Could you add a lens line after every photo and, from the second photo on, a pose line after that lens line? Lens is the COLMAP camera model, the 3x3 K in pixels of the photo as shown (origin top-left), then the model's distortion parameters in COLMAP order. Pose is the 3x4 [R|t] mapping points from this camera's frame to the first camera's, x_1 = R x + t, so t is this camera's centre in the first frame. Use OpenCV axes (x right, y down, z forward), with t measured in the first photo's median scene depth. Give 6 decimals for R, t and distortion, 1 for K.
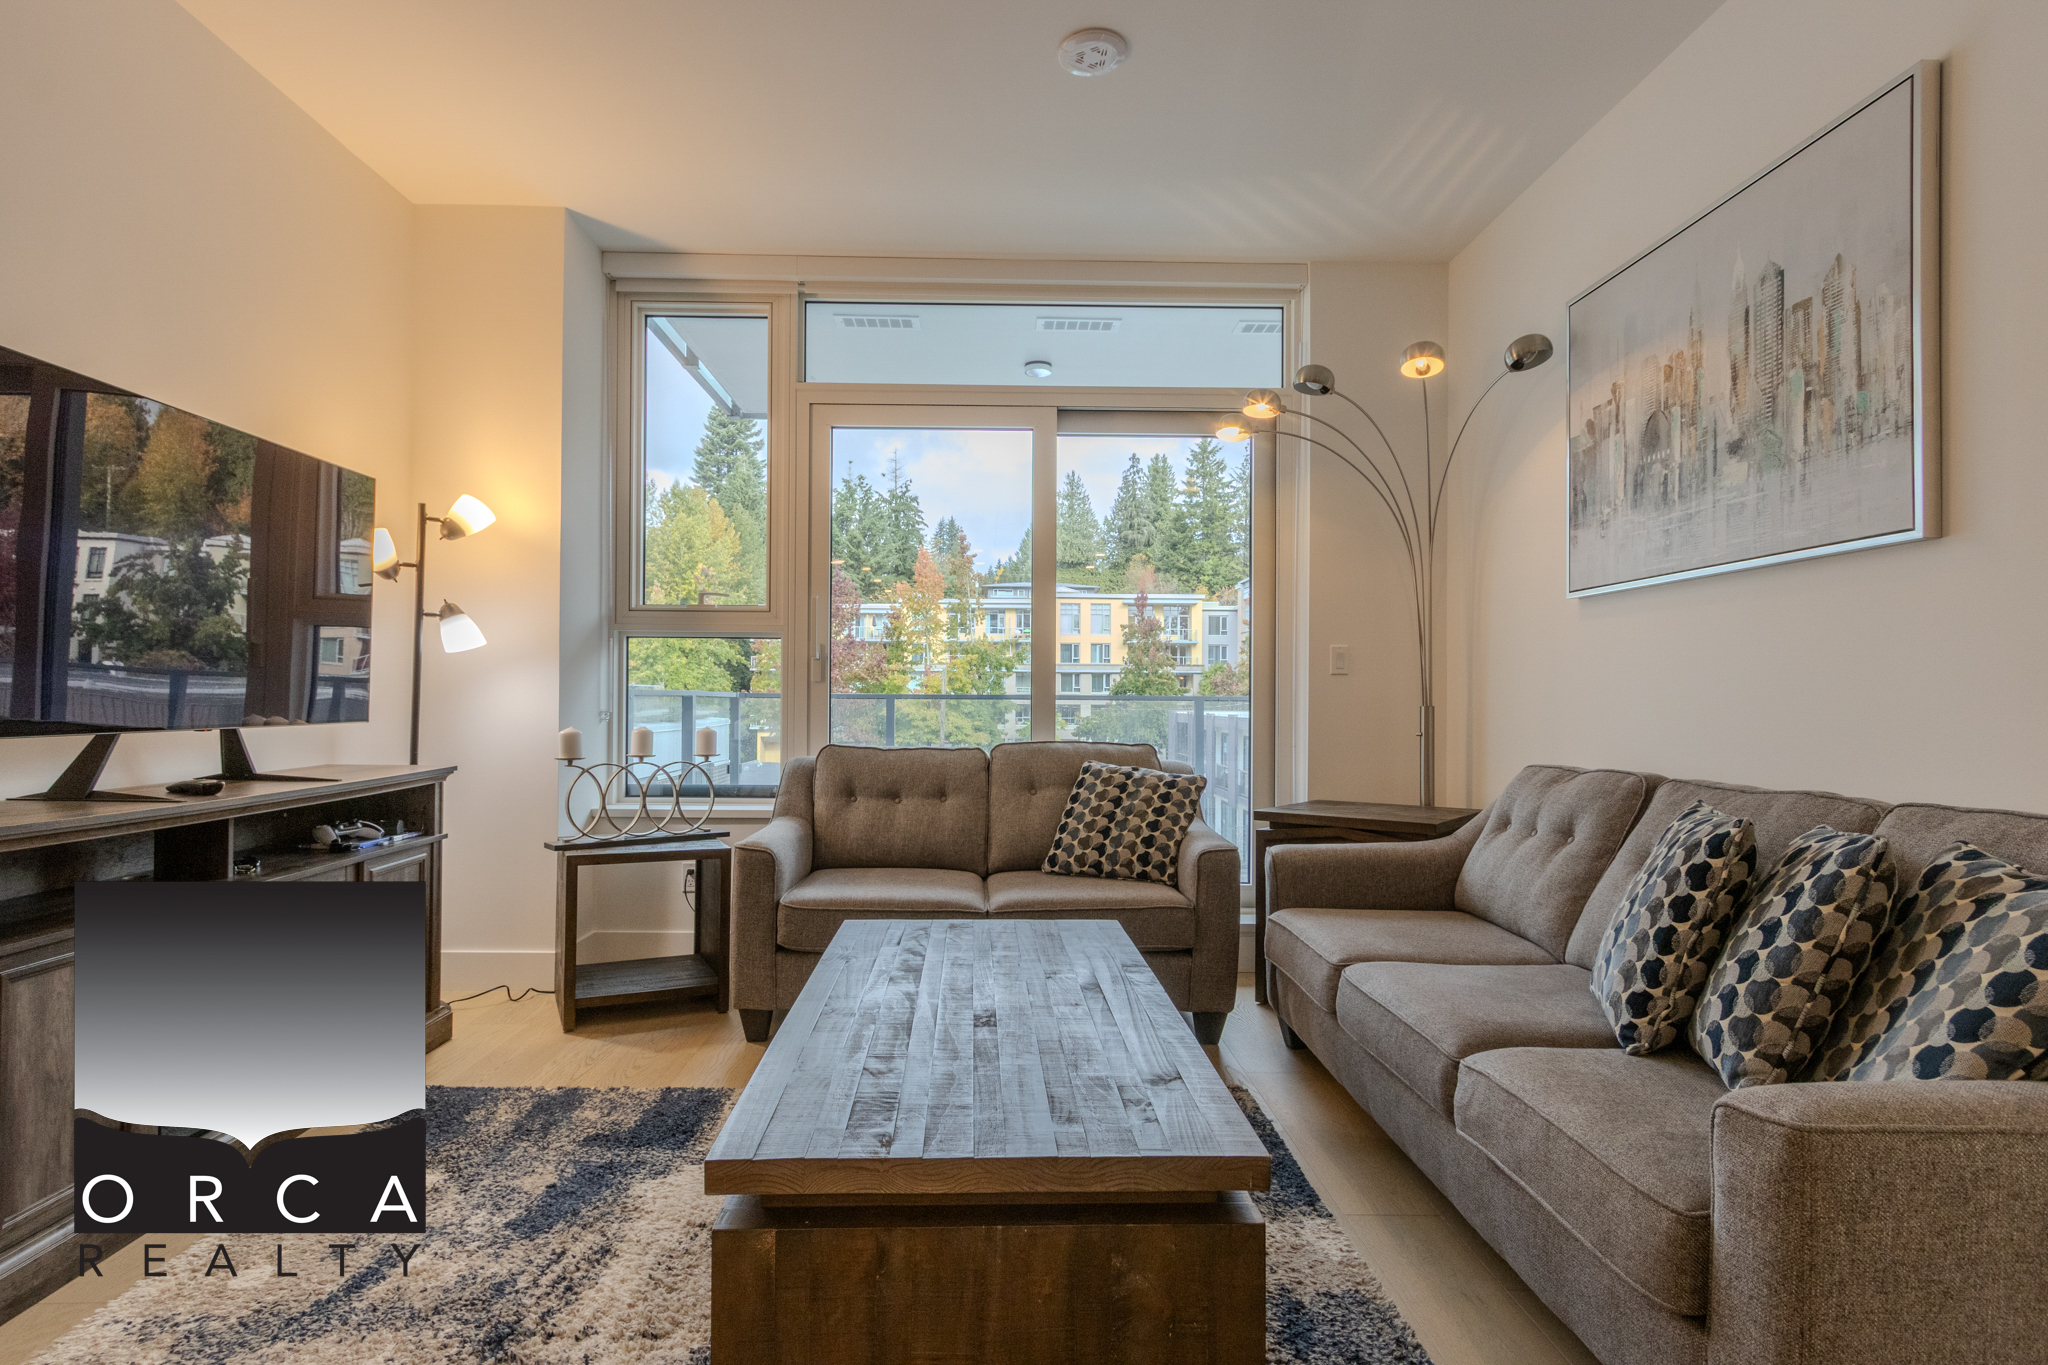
lens RADIAL K [[1040.5, 0, 1002.5], [0, 1040.5, 690.4], [0, 0, 1]] dist [0.008578, -0.003865]
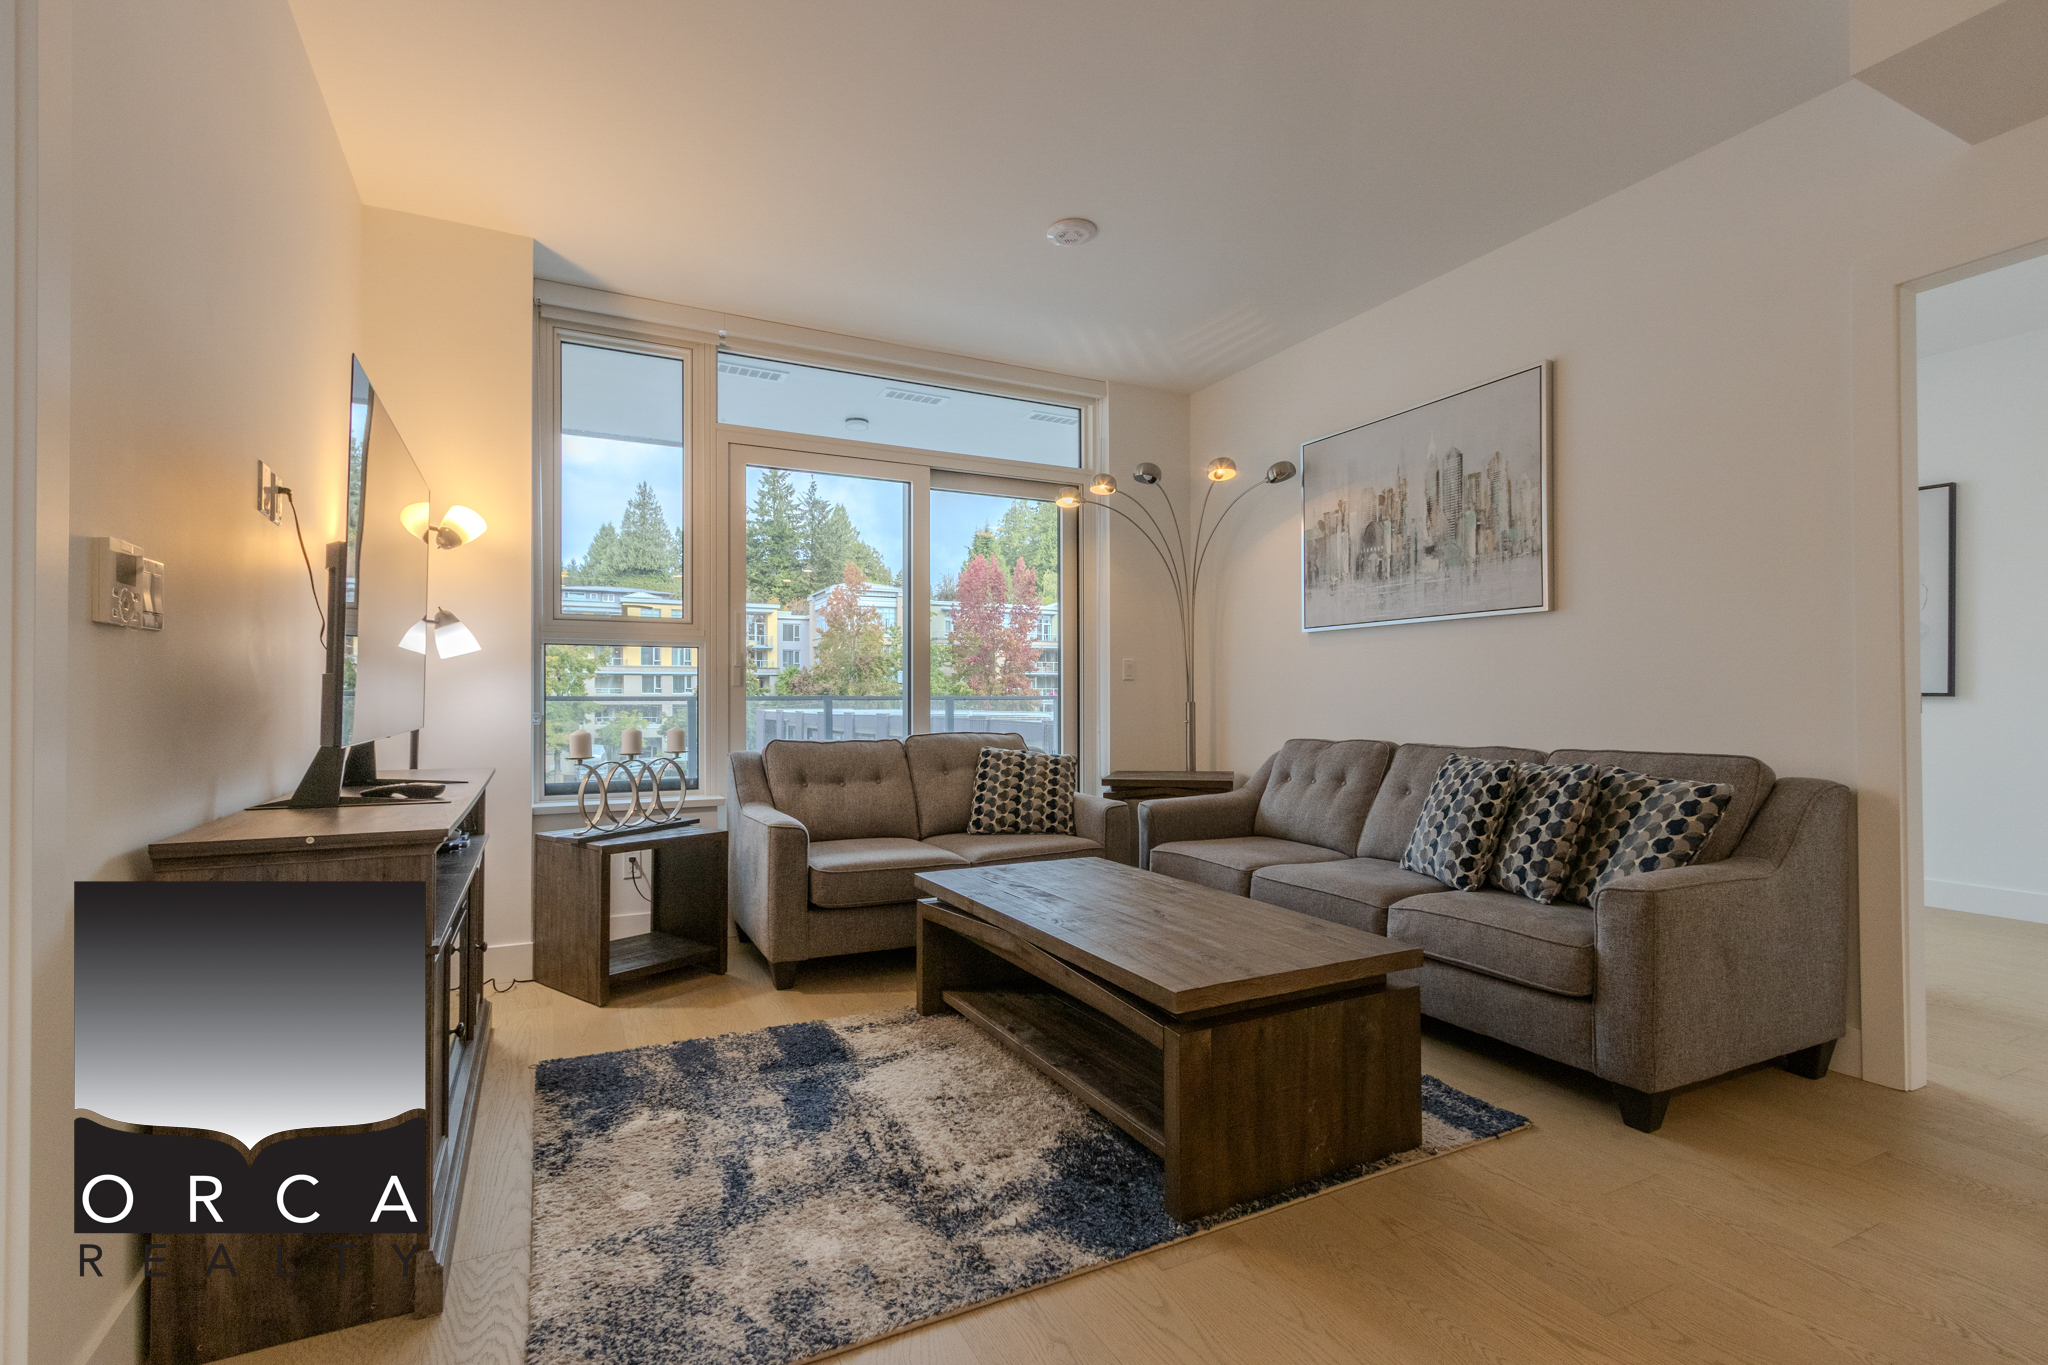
lens RADIAL K [[930.2, 0, 1002.4], [0, 930.2, 691.1], [0, 0, 1]] dist [0.006477, -0.002723]
pose [[0.903894, -0.004532, 0.427734, -0.334203], [0.004266, 0.999990, 0.001579, -0.003033], [-0.427736, 0.000398, 0.903903, -0.049393]]
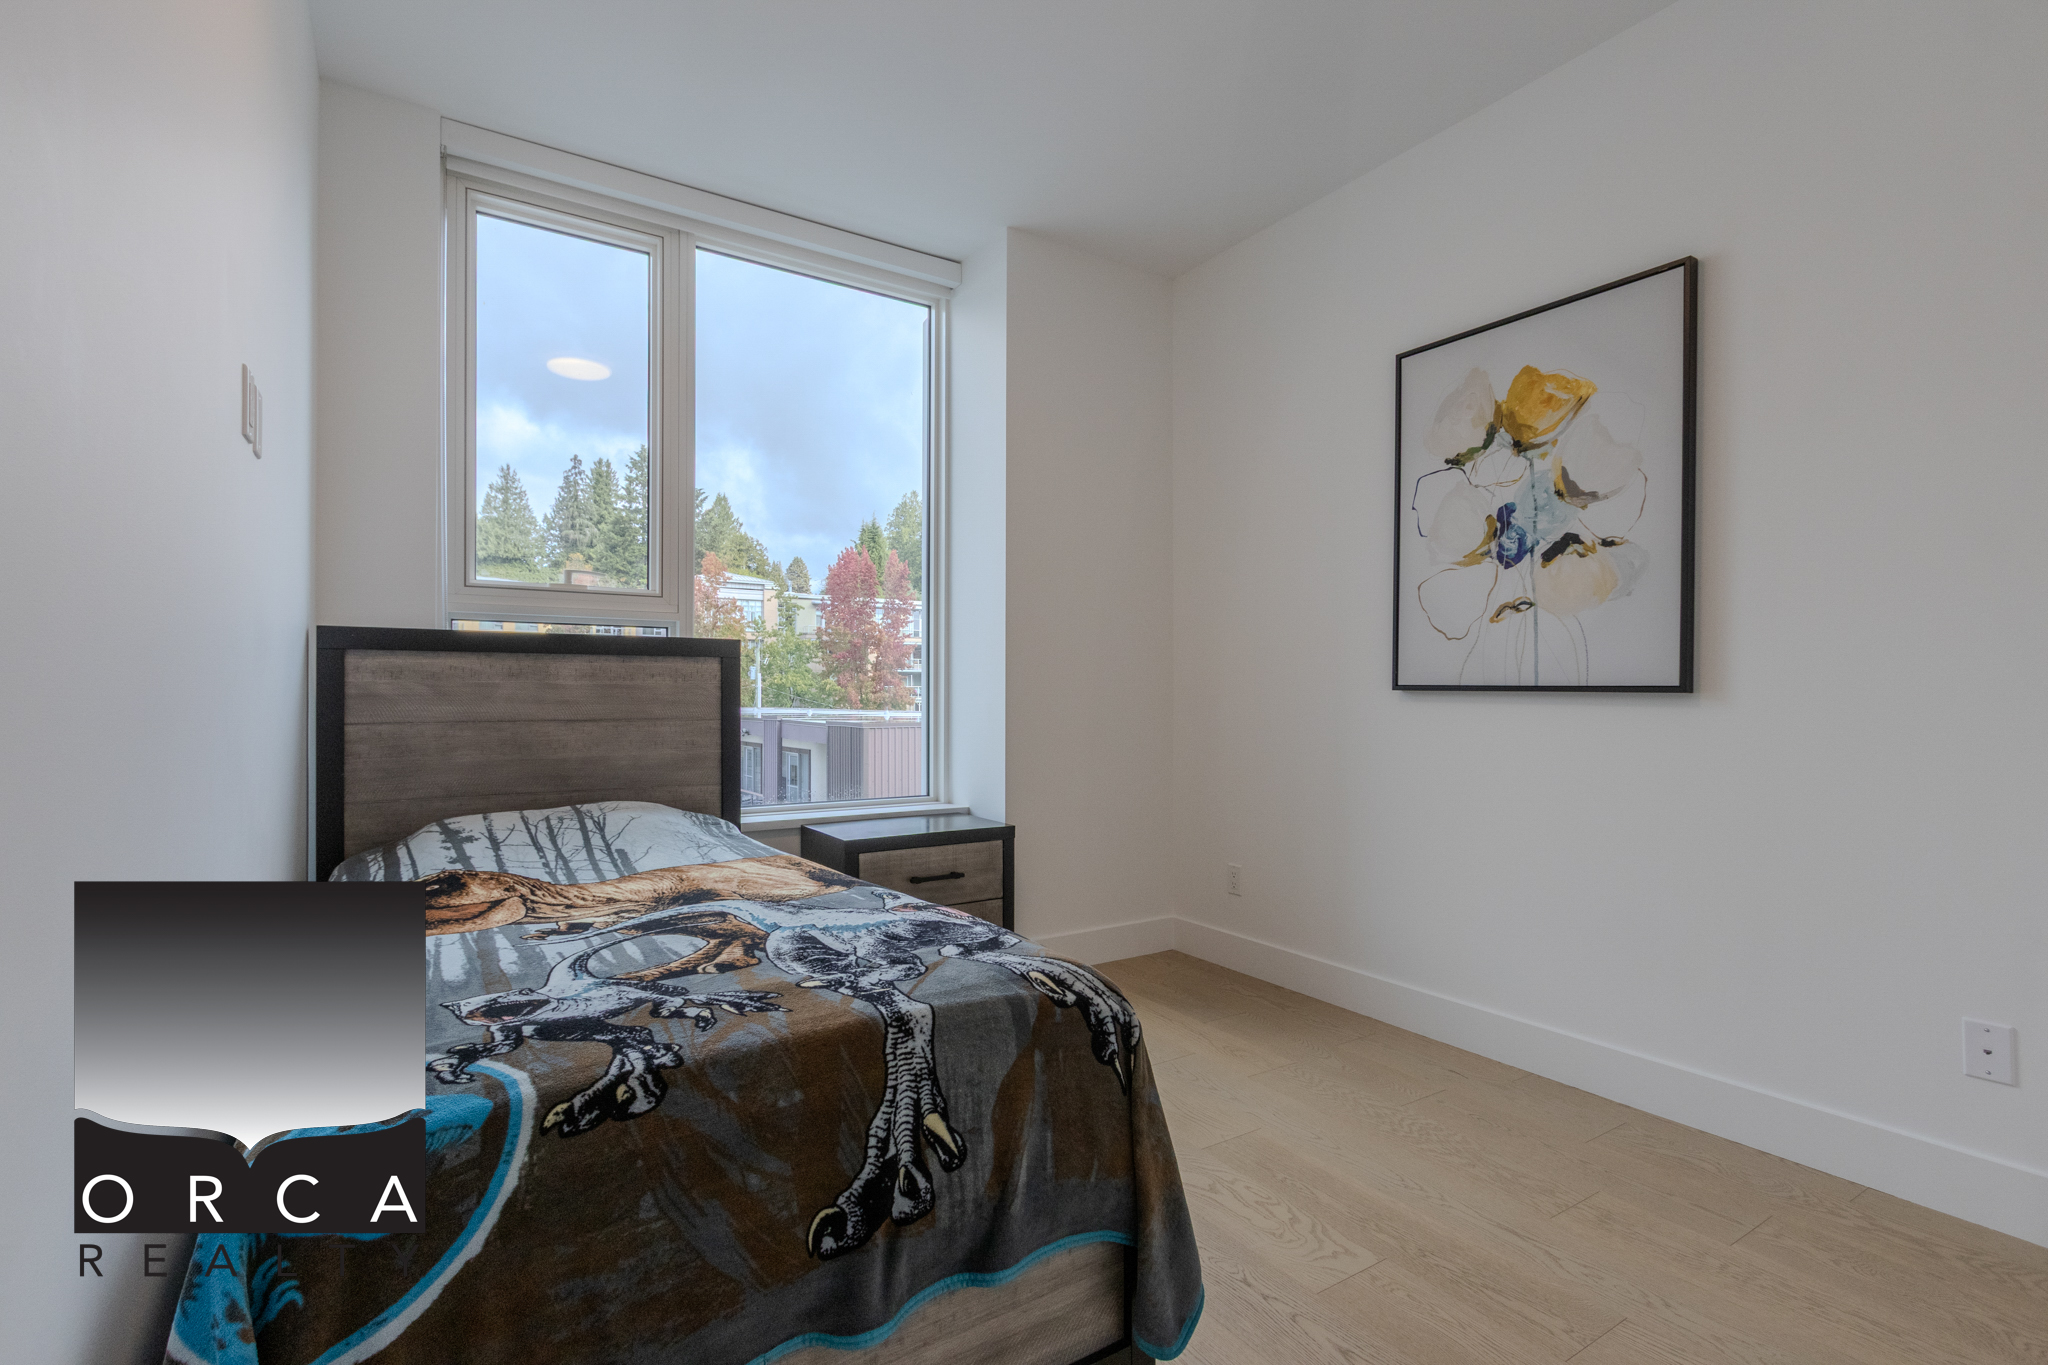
lens RADIAL K [[930.2, 0, 1001.9], [0, 930.2, 687.7], [0, 0, 1]] dist [0.006477, -0.002723]
pose [[0.856594, -0.000003, 0.515990, 0.499275], [0.000114, 1.000000, -0.000184, 0.006670], [-0.515990, 0.000216, 0.856594, 0.199540]]
